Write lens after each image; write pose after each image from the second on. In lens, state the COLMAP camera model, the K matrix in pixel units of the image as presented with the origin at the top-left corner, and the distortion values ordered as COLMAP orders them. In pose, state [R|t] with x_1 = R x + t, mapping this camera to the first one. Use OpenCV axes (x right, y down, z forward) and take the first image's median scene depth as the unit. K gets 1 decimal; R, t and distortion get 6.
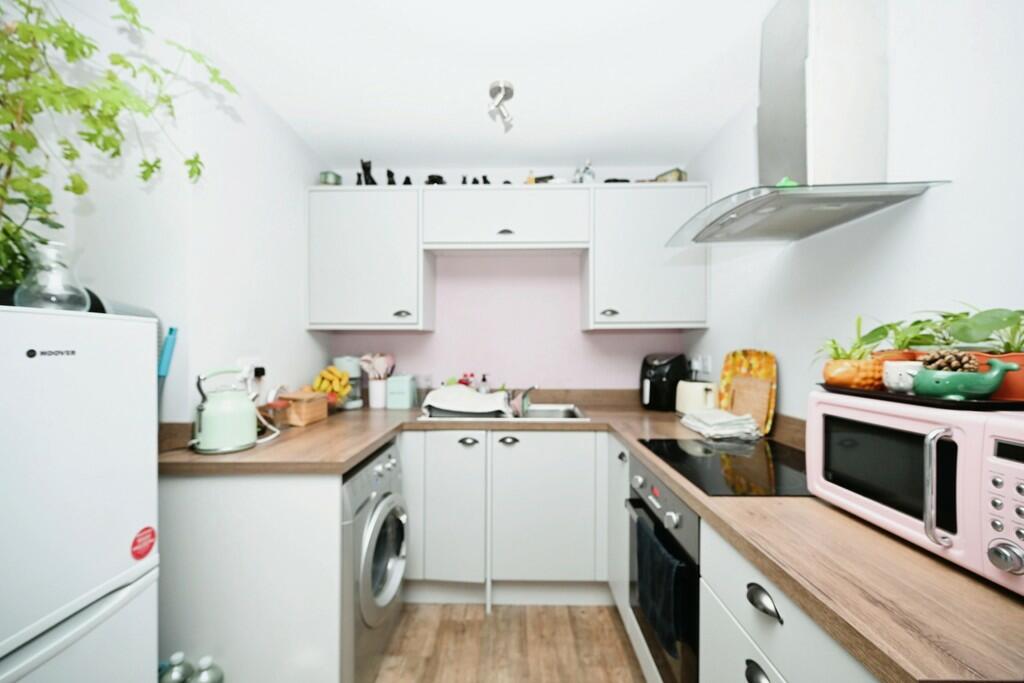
lens RADIAL K [[406.7, 0, 511.4], [0, 406.7, 359.4], [0, 0, 1]] dist [-0.000593, -0.000006]
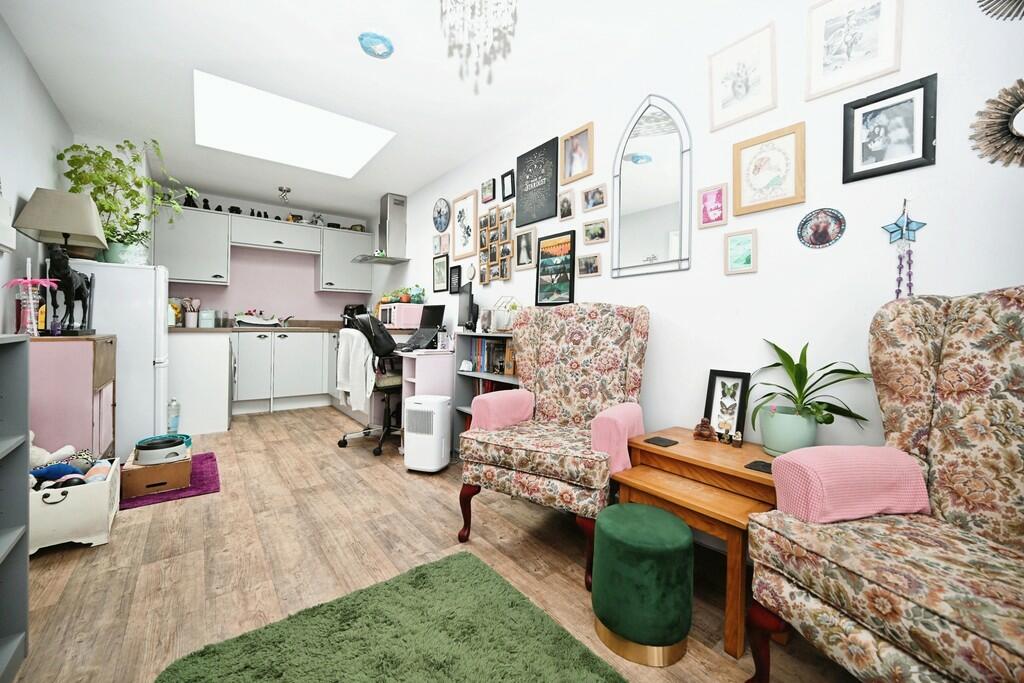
lens RADIAL K [[415.4, 0, 505.9], [0, 415.4, 325.9], [0, 0, 1]] dist [-0.001363, -0.000066]
pose [[0.800335, 0.014357, 0.599381, -0.384948], [0.003806, 0.999571, -0.029025, 0.205581], [-0.599541, 0.025511, 0.799937, -1.552633]]
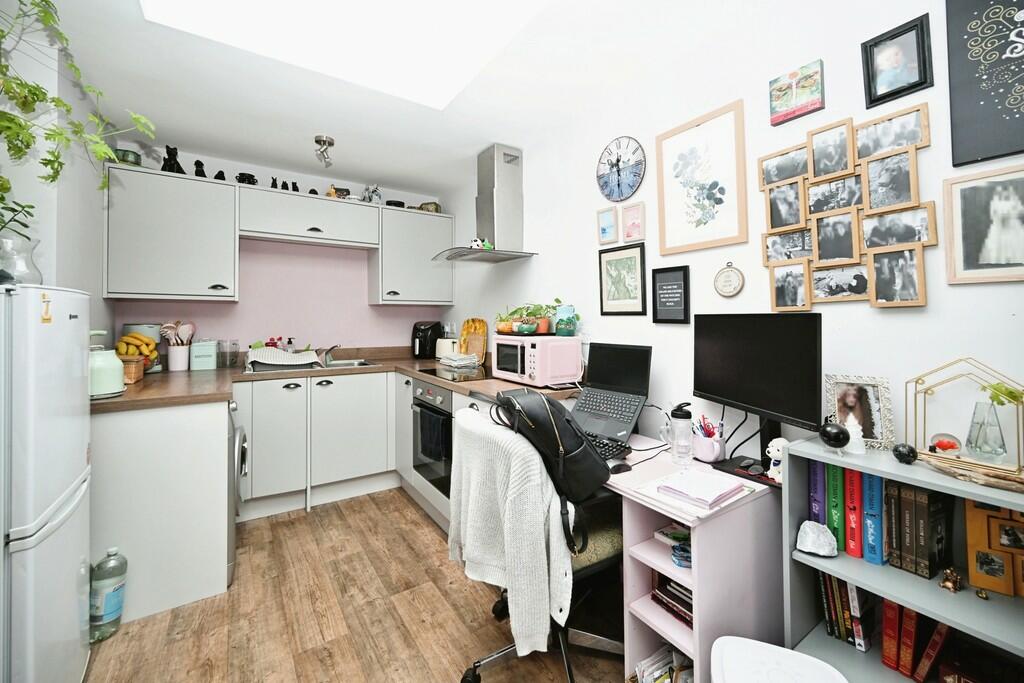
lens RADIAL K [[415.3, 0, 517.2], [0, 415.3, 320.3], [0, 0, 1]] dist [-0.001123, -0.000080]
pose [[0.823891, 0.002866, 0.566741, -0.258224], [0.011596, 0.999693, -0.021914, 0.022260], [-0.566629, 0.024627, 0.823605, -0.529734]]
